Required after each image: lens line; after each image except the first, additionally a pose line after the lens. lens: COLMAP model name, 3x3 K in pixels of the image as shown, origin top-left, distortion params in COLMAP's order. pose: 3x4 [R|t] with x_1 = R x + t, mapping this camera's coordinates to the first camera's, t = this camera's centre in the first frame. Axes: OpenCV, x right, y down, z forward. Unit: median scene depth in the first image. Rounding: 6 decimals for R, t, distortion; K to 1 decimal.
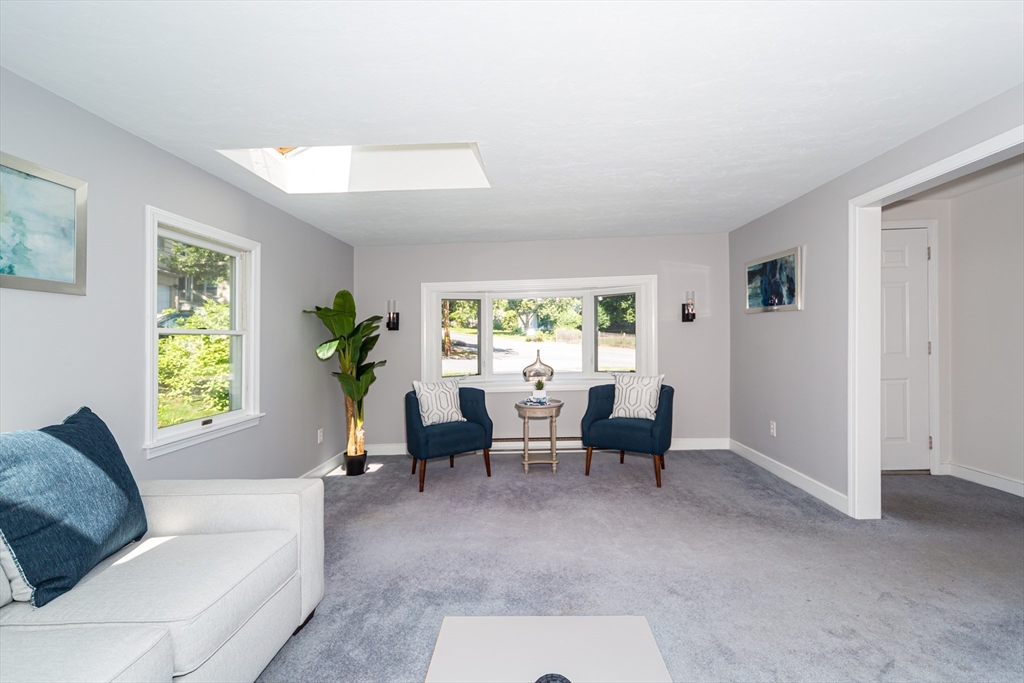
lens RADIAL K [[448.1, 0, 512.0], [0, 448.1, 341.5], [0, 0, 1]] dist [0.001564, -0.000513]
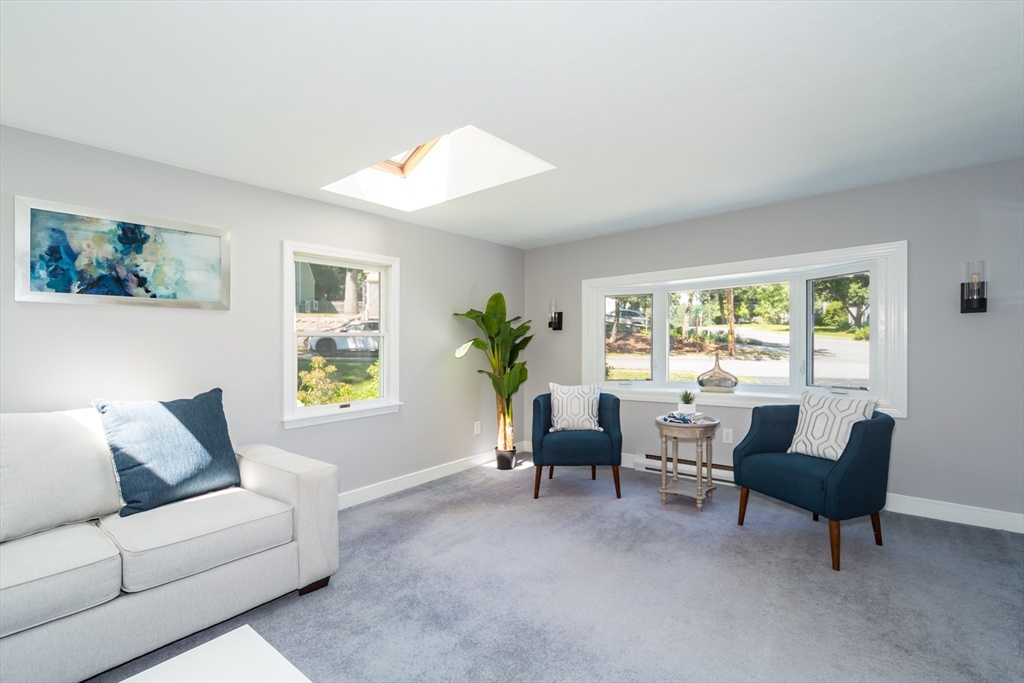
lens RADIAL K [[448.1, 0, 512.0], [0, 448.1, 341.5], [0, 0, 1]] dist [0.001564, -0.000513]
pose [[0.808200, 0.007864, -0.588855, 0.290495], [-0.004802, 0.999966, 0.006764, -0.007482], [0.588888, -0.002639, 0.808210, 0.174483]]
